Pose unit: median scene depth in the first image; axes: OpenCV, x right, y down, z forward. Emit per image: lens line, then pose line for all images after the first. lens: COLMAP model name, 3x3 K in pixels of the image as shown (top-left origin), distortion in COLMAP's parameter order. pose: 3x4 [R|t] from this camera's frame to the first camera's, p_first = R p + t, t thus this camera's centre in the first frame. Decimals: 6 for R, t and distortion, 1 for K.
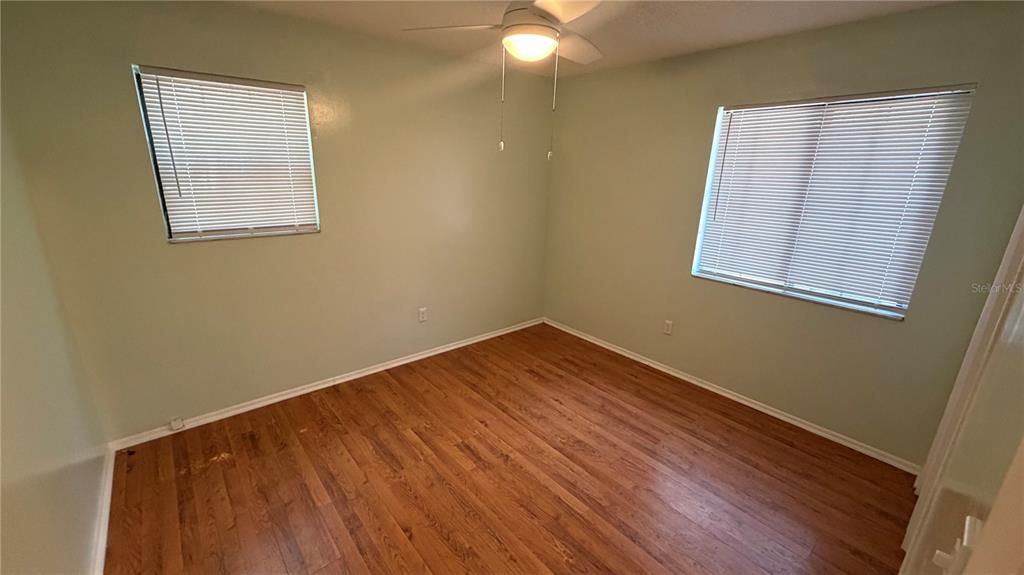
lens RADIAL K [[410.5, 0, 517.8], [0, 410.5, 288.3], [0, 0, 1]] dist [0.001633, -0.000065]
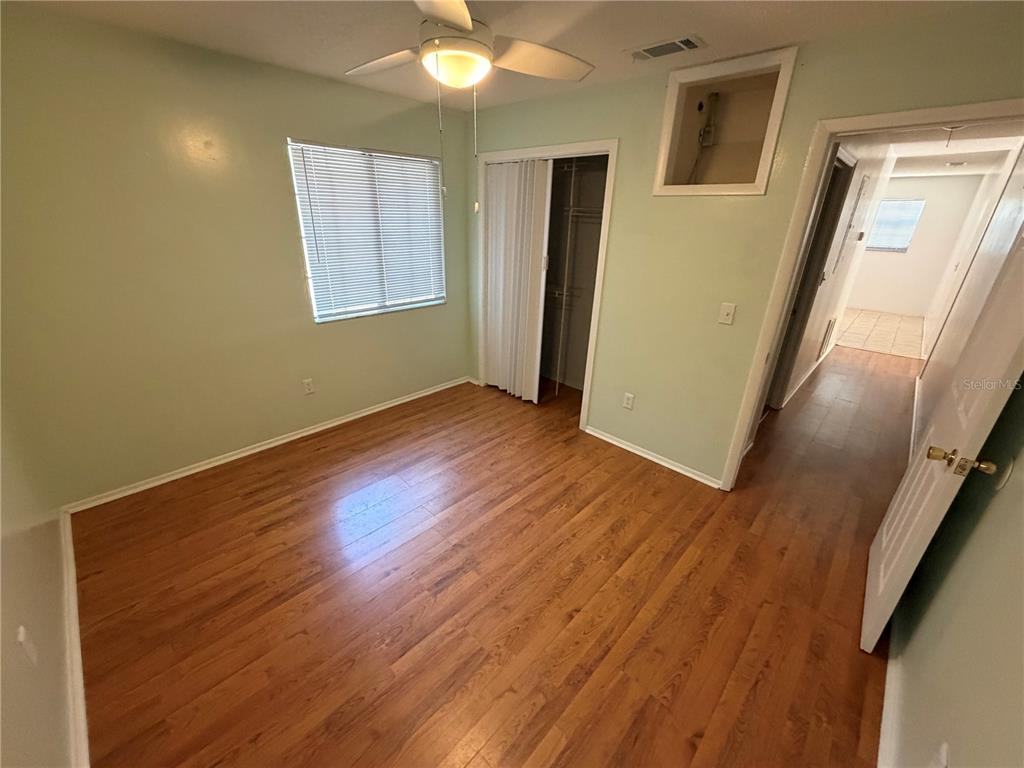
lens RADIAL K [[409.1, 0, 506.8], [0, 409.1, 379.1], [0, 0, 1]] dist [0.000931, -0.000030]
pose [[-0.084227, -0.398196, 0.913425, -0.685568], [0.248419, 0.879347, 0.406247, -0.246661], [-0.964984, 0.261129, 0.024854, 0.730903]]
